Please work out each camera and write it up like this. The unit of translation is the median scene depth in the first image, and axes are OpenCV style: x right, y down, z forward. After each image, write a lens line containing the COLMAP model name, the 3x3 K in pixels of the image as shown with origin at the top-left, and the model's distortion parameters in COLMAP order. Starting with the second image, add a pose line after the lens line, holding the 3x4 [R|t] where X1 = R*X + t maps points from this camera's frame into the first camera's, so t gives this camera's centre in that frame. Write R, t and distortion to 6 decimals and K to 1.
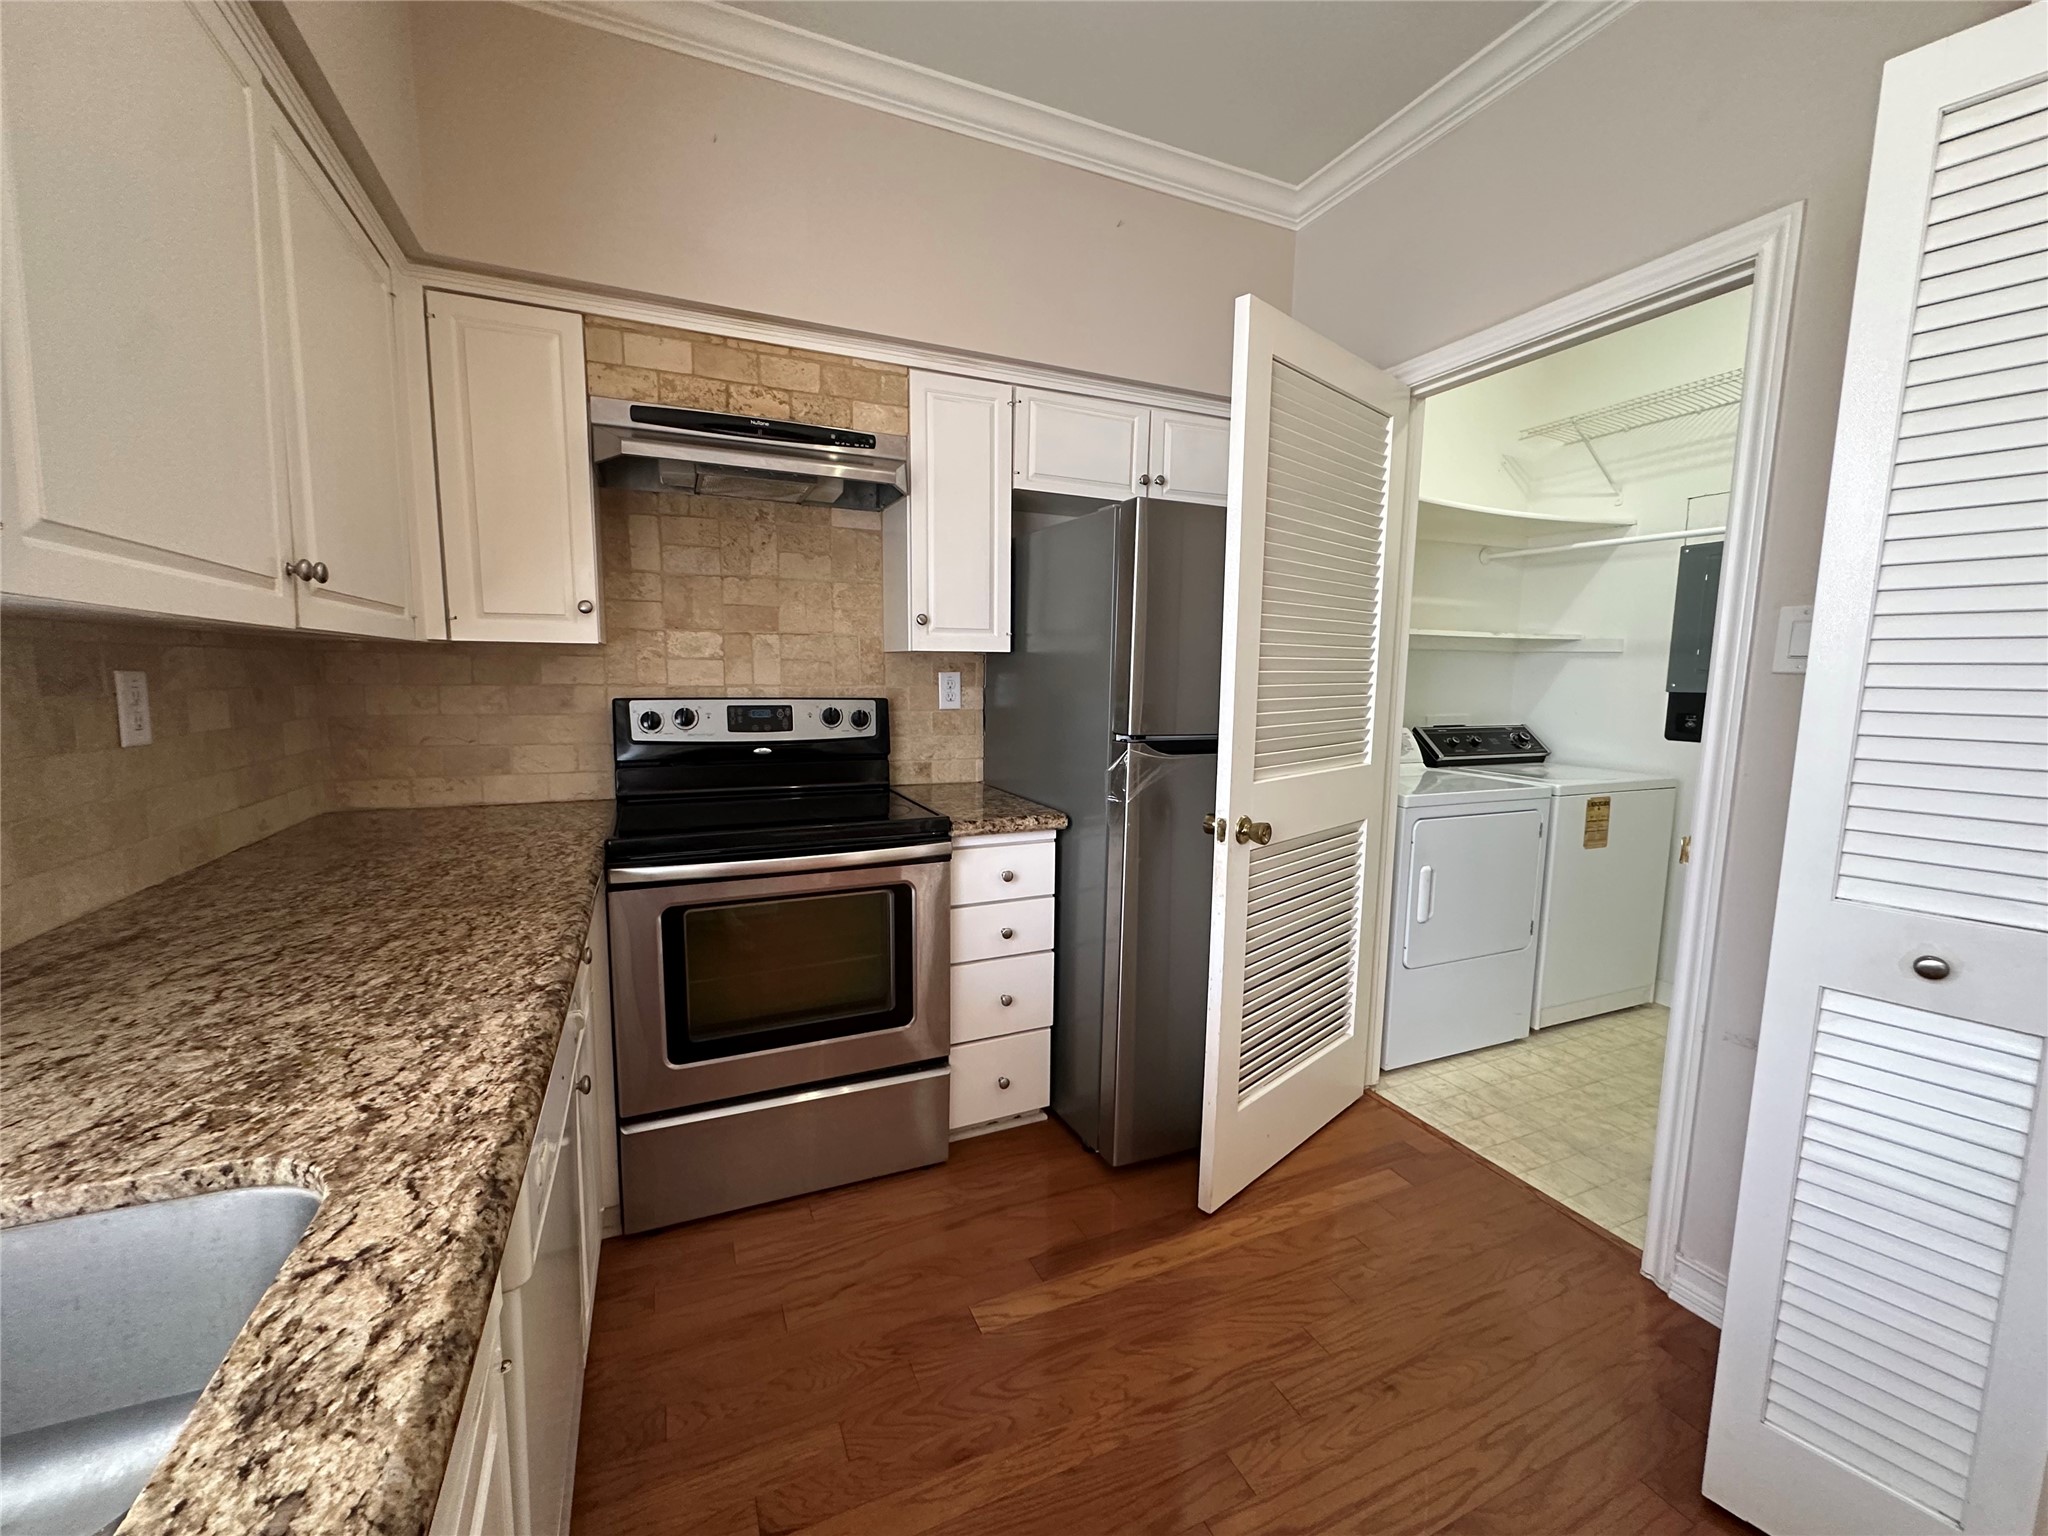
lens RADIAL K [[820.2, 0, 1022.5], [0, 820.2, 764.9], [0, 0, 1]] dist [-0.003001, 0.001594]
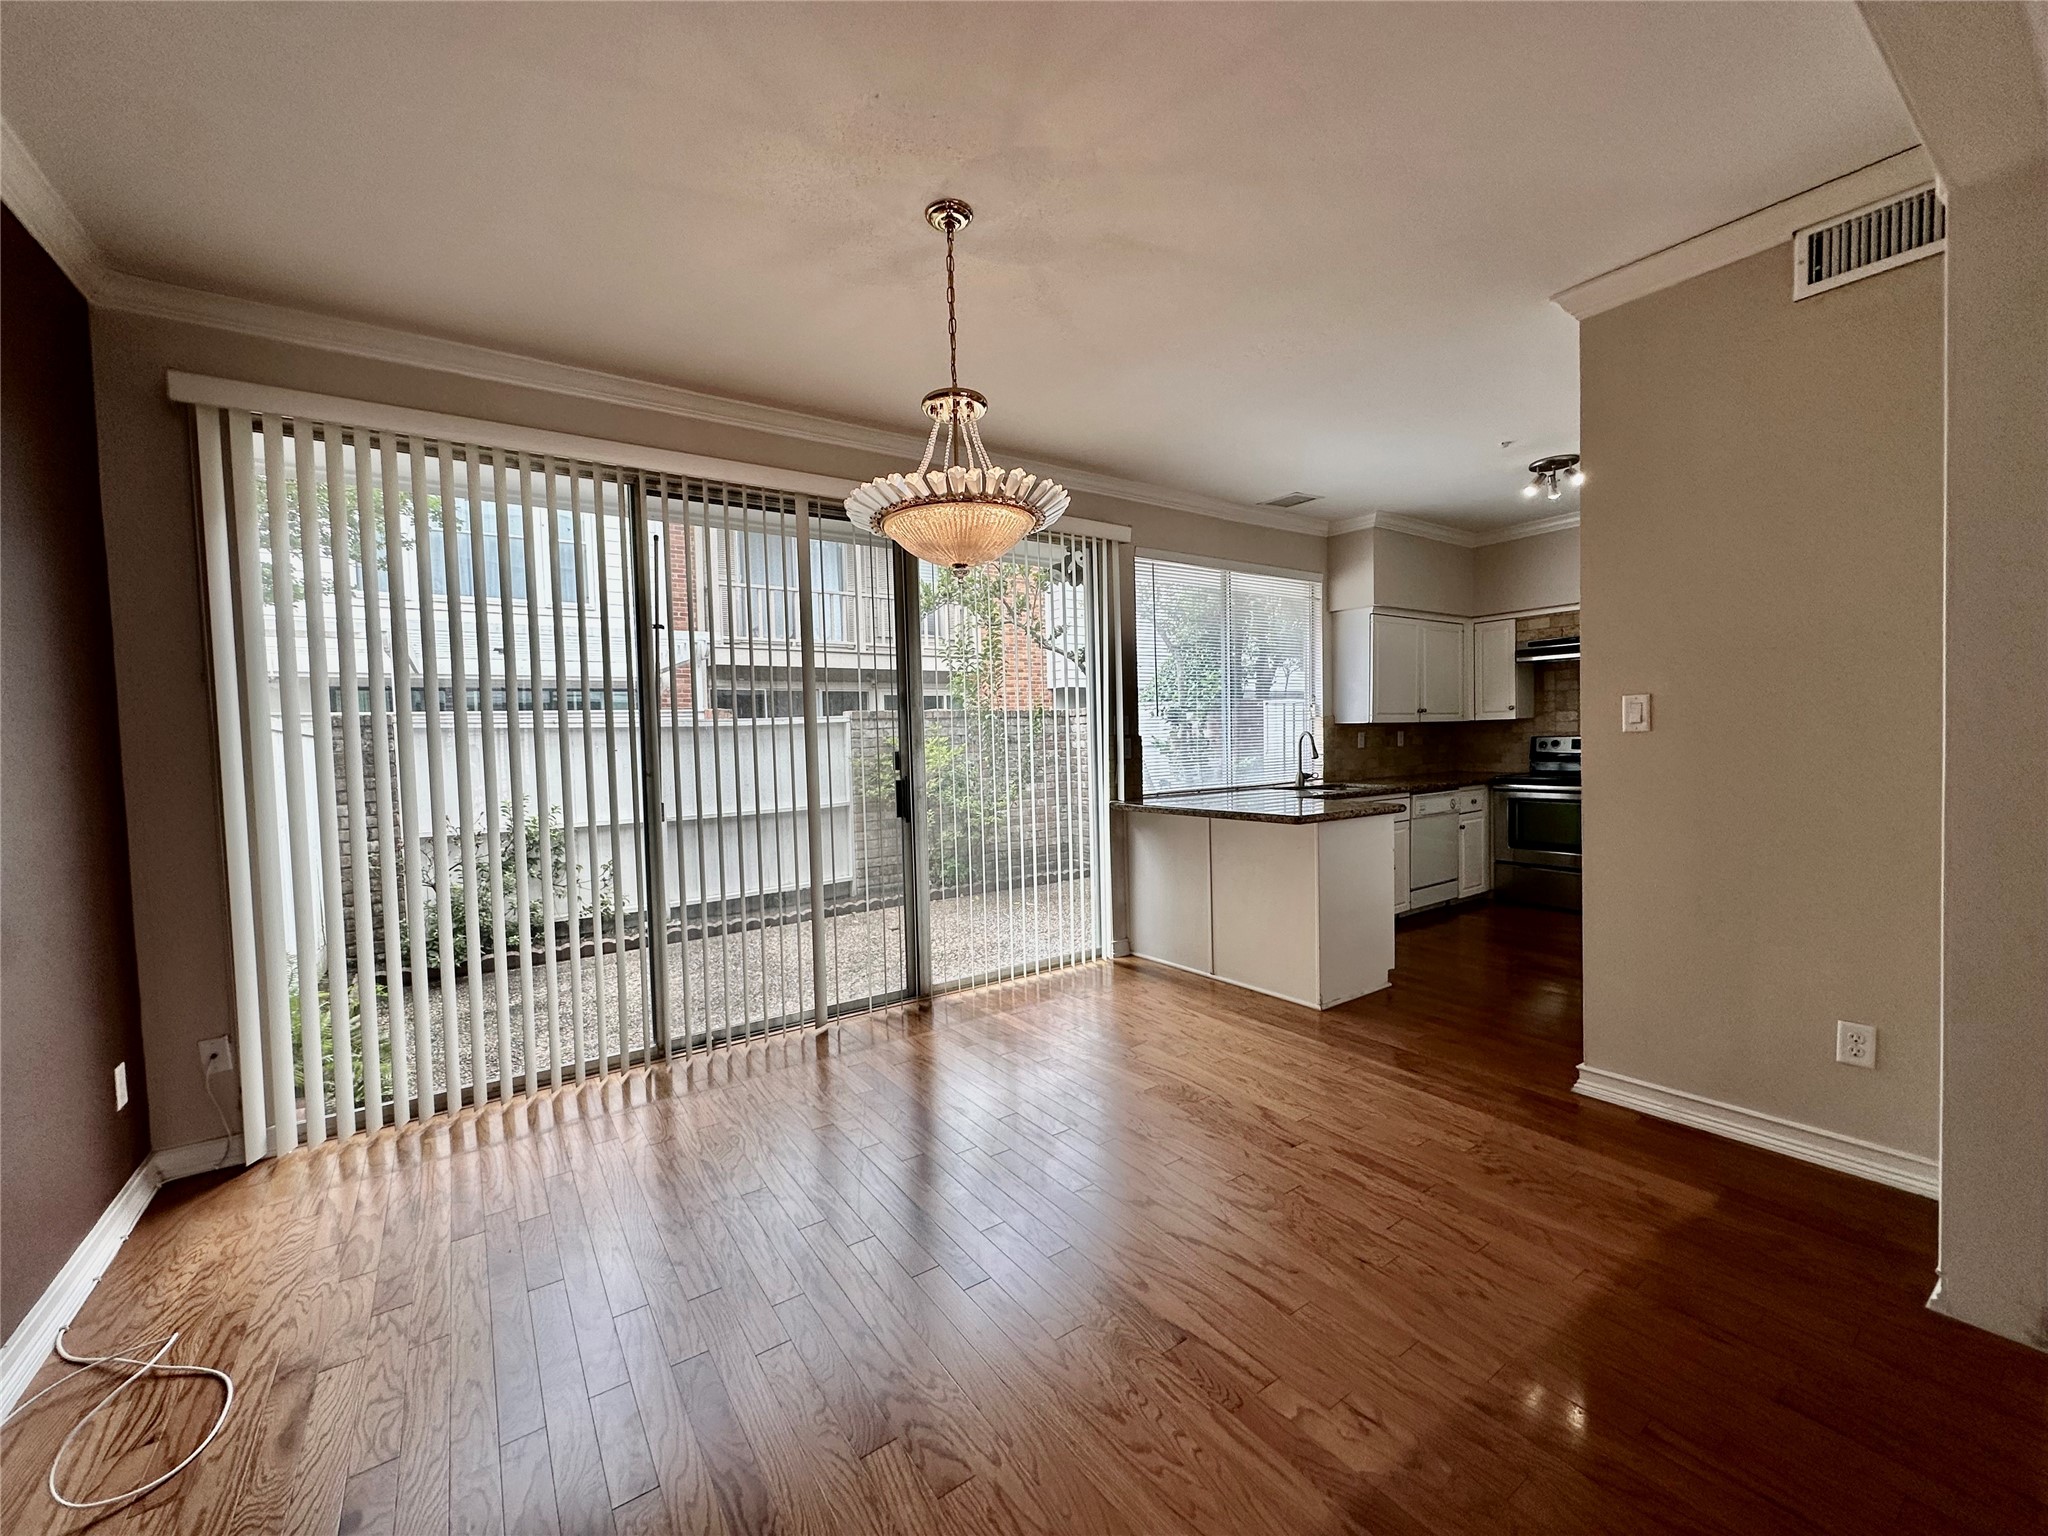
lens RADIAL K [[820.2, 0, 1026.5], [0, 820.2, 765.0], [0, 0, 1]] dist [-0.003001, 0.001594]
pose [[0.186349, 0.022146, -0.982234, 2.182049], [-0.084238, 0.996425, 0.006484, 0.161711], [0.978866, 0.081533, 0.187548, -1.378498]]
